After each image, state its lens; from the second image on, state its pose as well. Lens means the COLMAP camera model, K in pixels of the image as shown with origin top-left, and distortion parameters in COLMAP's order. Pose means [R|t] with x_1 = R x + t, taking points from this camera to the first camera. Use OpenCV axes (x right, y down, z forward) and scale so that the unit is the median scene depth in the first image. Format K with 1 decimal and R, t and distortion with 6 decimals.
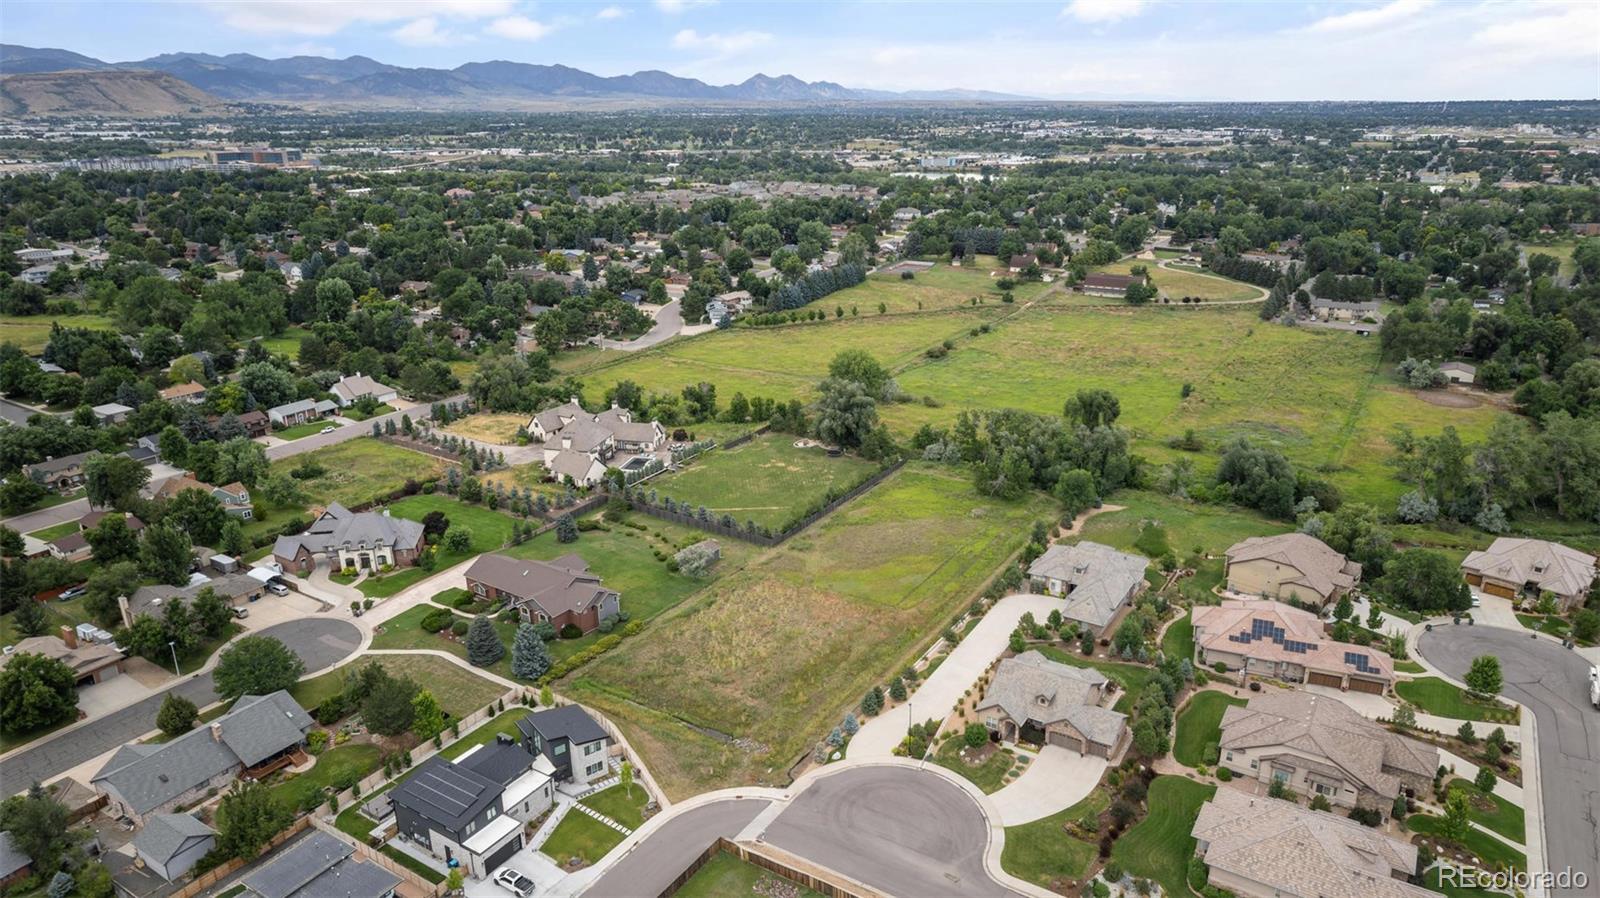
lens RADIAL K [[1021.0, 0, 800.0], [0, 1021.0, 449.0], [0, 0, 1]] dist [0.012964, 0.003216]
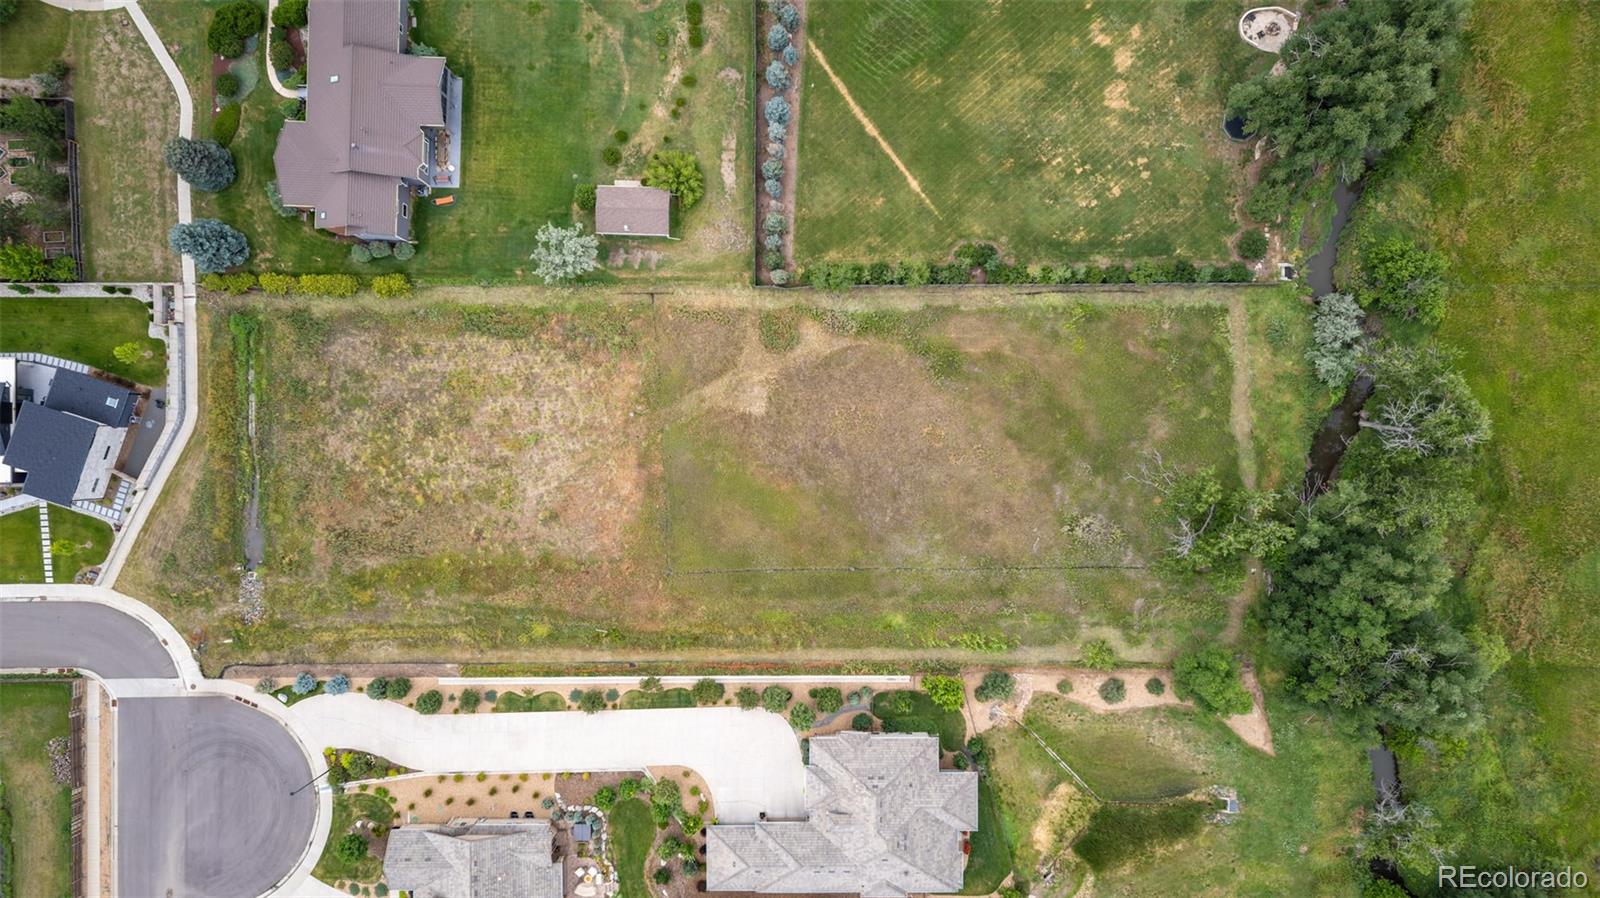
lens RADIAL K [[1028.4, 0, 800.0], [0, 1028.4, 449.0], [0, 0, 1]] dist [-0.003071, 0.003461]
pose [[0.539101, 0.841744, 0.028954, 0.050662], [-0.279294, 0.146232, 0.949005, -0.487748], [0.794585, -0.519696, 0.313928, 0.870135]]
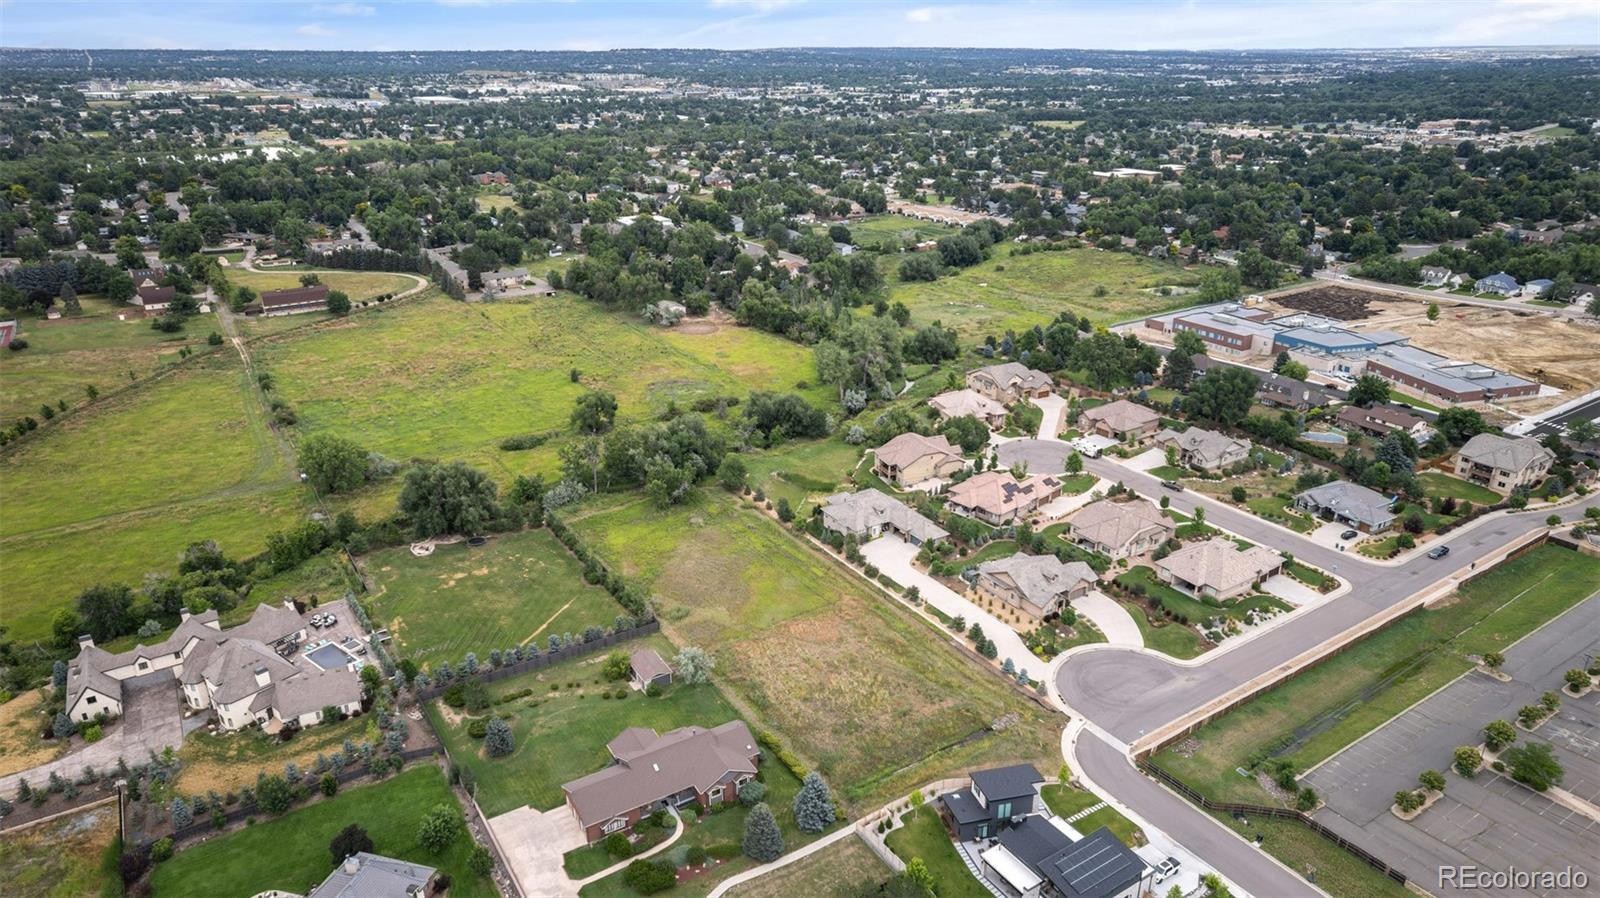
lens RADIAL K [[1020.6, 0, 800.0], [0, 1020.6, 449.0], [0, 0, 1]] dist [0.004721, 0.001975]
pose [[0.417499, -0.329633, 0.846781, -0.796662], [0.289251, 0.931619, 0.220045, -0.255945], [-0.861411, 0.153064, 0.484296, 0.436794]]
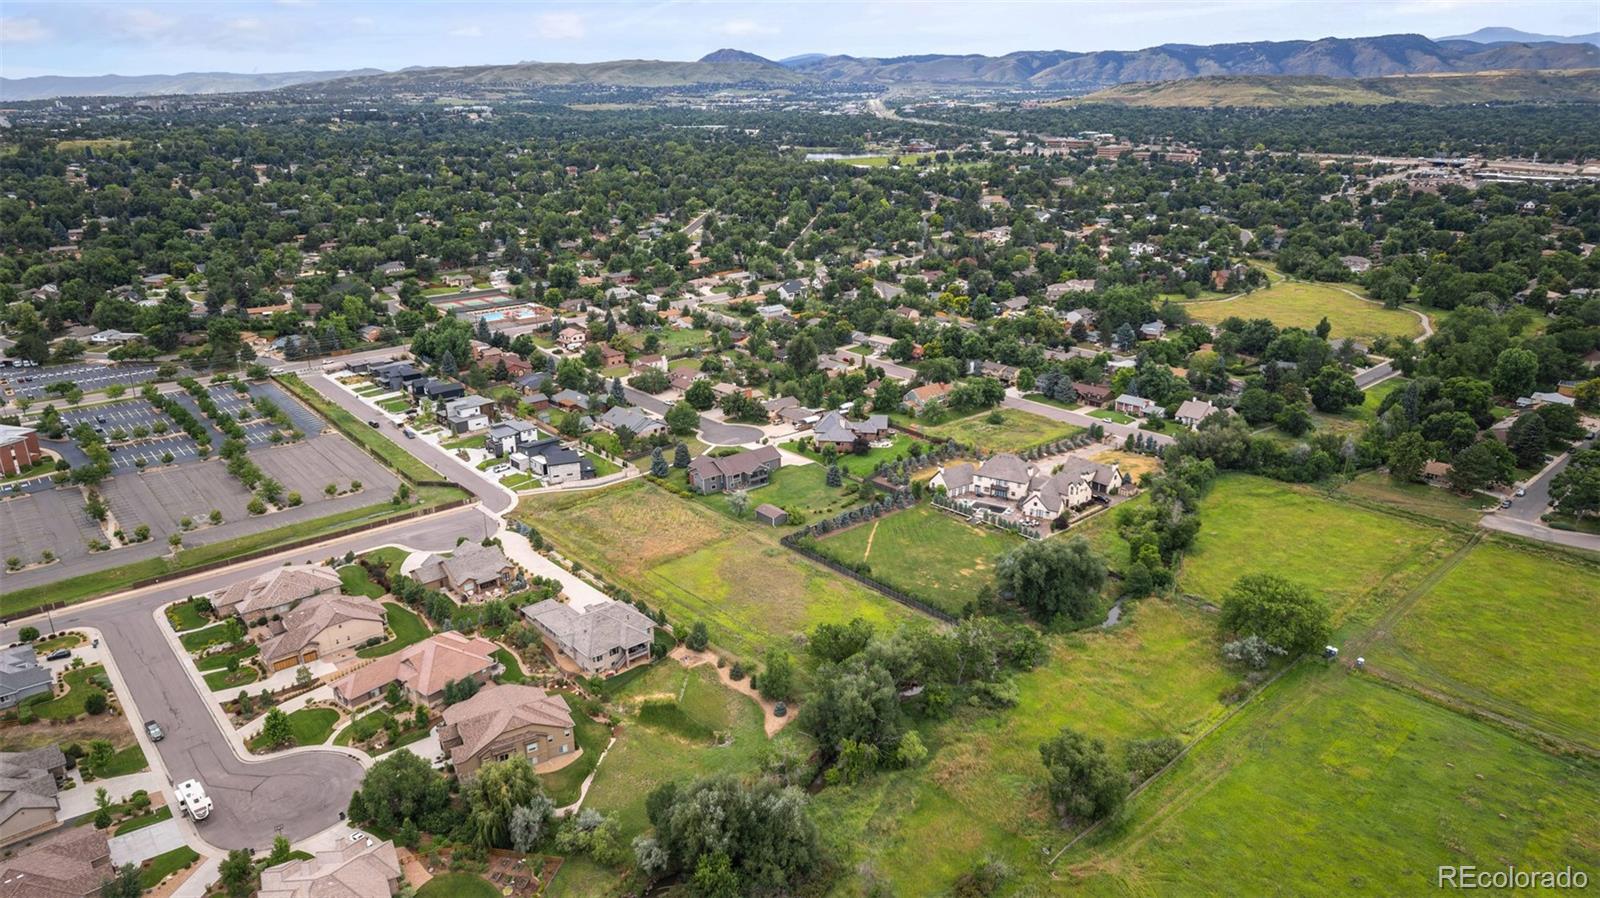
lens RADIAL K [[1020.2, 0, 814.6], [0, 1020.2, 450.3], [0, 0, 1]] dist [0.005538, 0.003953]
pose [[-0.266319, 0.327724, -0.906461, 1.168134], [-0.297012, 0.866762, 0.400633, -0.570999], [0.916983, 0.375926, -0.133497, 1.278022]]
